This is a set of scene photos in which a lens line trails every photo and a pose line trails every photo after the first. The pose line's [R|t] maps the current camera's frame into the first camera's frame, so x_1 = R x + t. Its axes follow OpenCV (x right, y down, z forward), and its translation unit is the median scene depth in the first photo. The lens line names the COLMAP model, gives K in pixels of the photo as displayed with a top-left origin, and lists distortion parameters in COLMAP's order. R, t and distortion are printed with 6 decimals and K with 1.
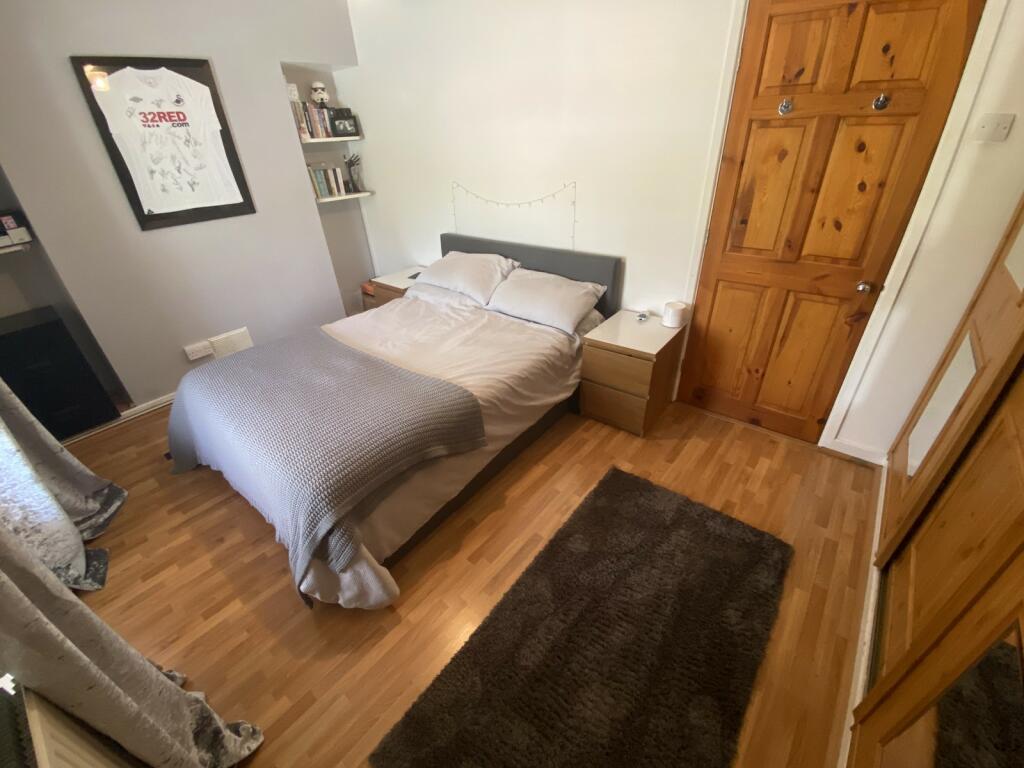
lens RADIAL K [[420.5, 0, 512.0], [0, 420.5, 384.0], [0, 0, 1]] dist [0.002319, -0.015302]
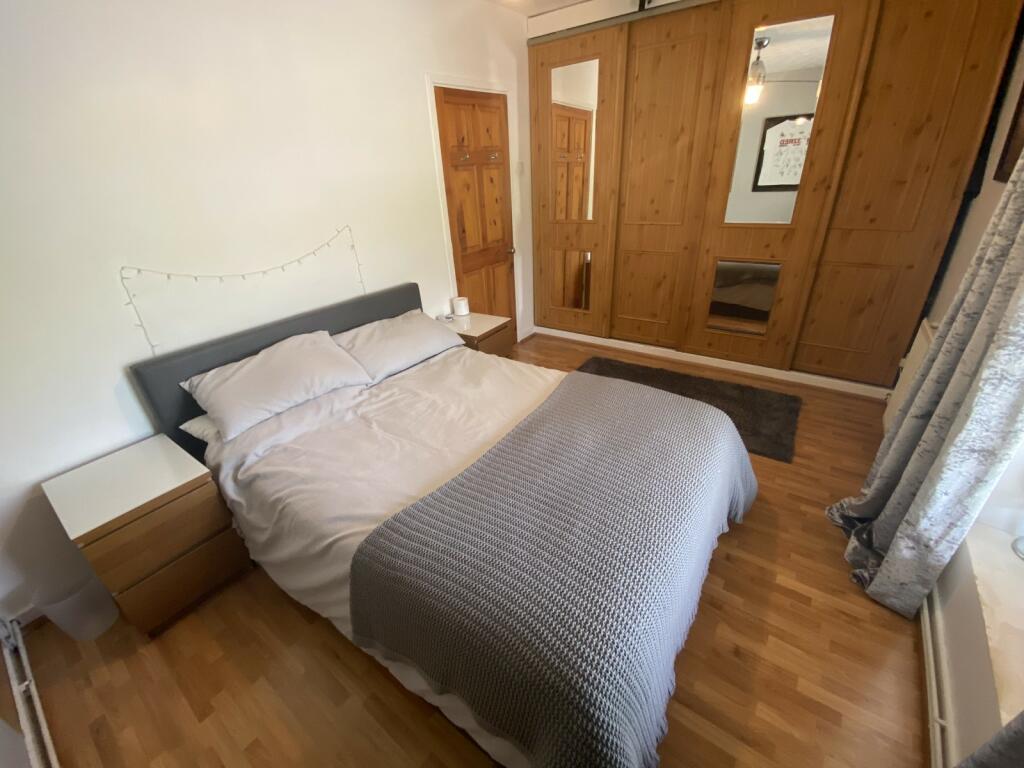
lens RADIAL K [[420.5, 0, 512.0], [0, 420.5, 384.0], [0, 0, 1]] dist [0.002319, -0.015302]
pose [[-0.065541, -0.405390, 0.911791, -1.106565], [0.557362, 0.743053, 0.370431, -0.456598], [-0.827679, 0.532476, 0.177248, 0.911381]]
